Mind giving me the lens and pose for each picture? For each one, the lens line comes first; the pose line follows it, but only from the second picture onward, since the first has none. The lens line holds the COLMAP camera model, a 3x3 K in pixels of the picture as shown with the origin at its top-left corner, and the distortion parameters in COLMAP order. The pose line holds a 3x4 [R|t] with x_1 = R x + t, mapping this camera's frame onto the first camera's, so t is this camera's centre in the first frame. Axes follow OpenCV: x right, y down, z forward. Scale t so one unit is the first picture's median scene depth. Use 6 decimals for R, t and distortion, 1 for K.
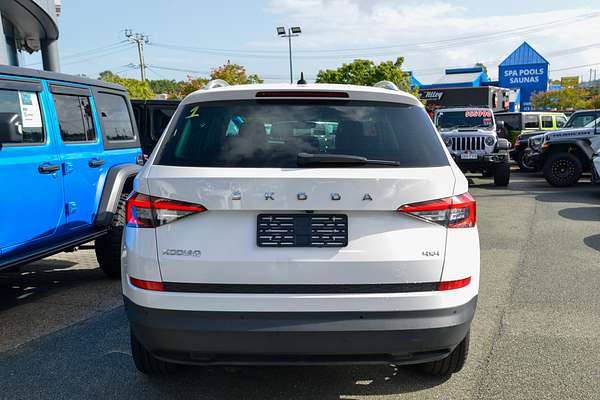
lens RADIAL K [[614.5, 0, 300.3], [0, 614.5, 200.2], [0, 0, 1]] dist [-0.091188, 0.000000]
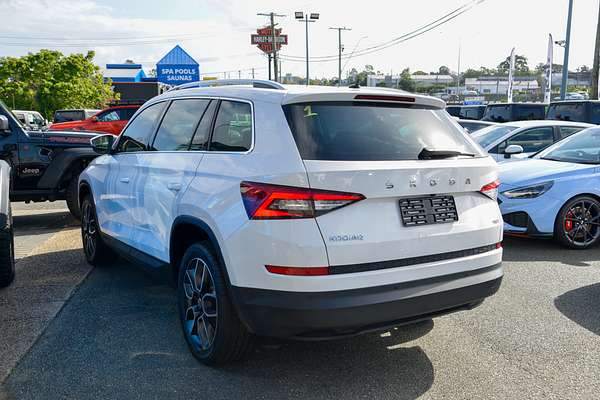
lens RADIAL K [[548.2, 0, 299.9], [0, 548.2, 199.5], [0, 0, 1]] dist [0.012178, 0.000000]
pose [[0.858141, -0.053717, 0.510596, -0.753059], [0.040292, 0.998490, 0.037329, -0.024067], [-0.511831, -0.011460, 0.859010, 0.179482]]
